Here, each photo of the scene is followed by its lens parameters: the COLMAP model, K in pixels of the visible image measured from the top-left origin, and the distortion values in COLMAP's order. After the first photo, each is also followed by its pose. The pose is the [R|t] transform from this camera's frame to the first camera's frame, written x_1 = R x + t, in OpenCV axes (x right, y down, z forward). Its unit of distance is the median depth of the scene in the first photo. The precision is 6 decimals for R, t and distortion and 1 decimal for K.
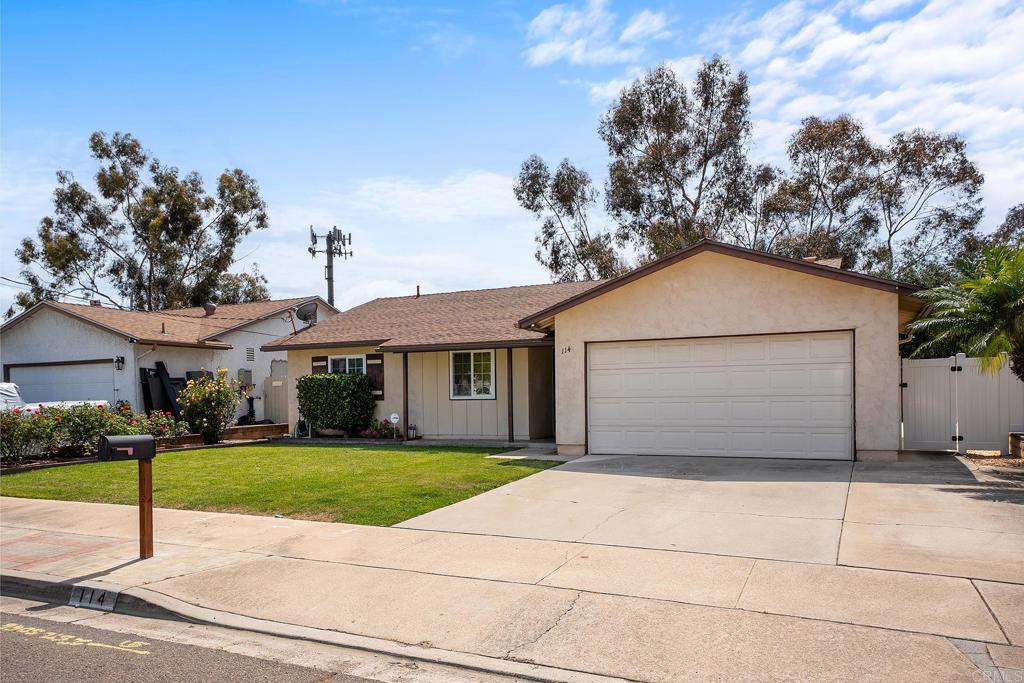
lens RADIAL K [[747.6, 0, 513.2], [0, 747.6, 397.5], [0, 0, 1]] dist [0.011560, 0.003433]
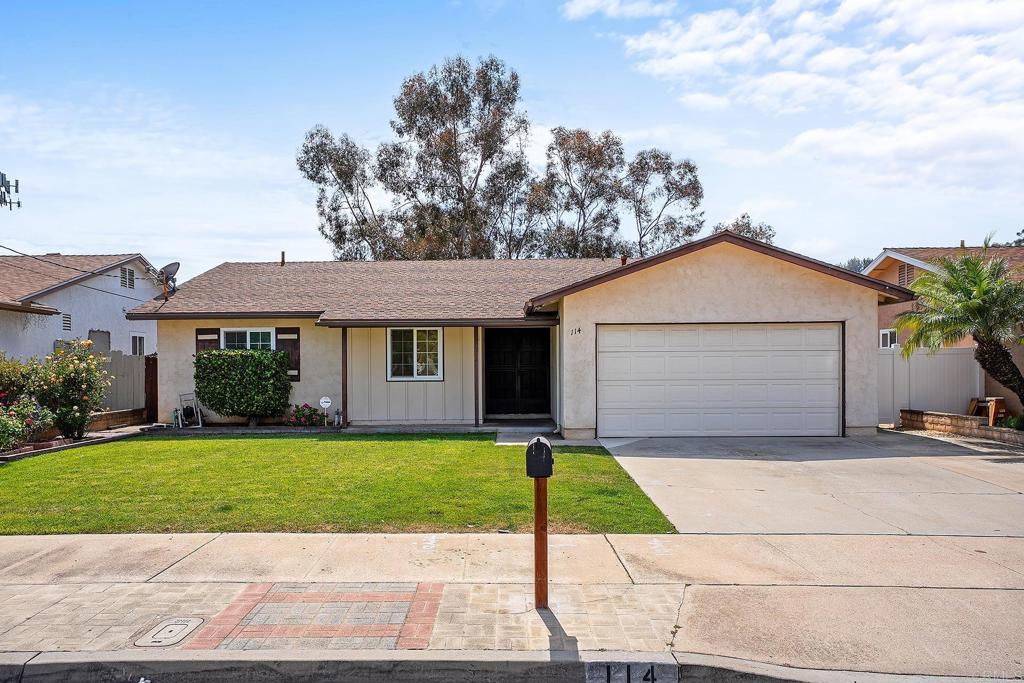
lens RADIAL K [[724.2, 0, 509.0], [0, 724.2, 367.0], [0, 0, 1]] dist [0.004284, 0.003505]
pose [[0.908036, 0.008722, 0.418802, -0.317782], [-0.004188, 0.999922, -0.011745, -0.004500], [-0.418871, 0.008911, 0.908002, 0.144739]]
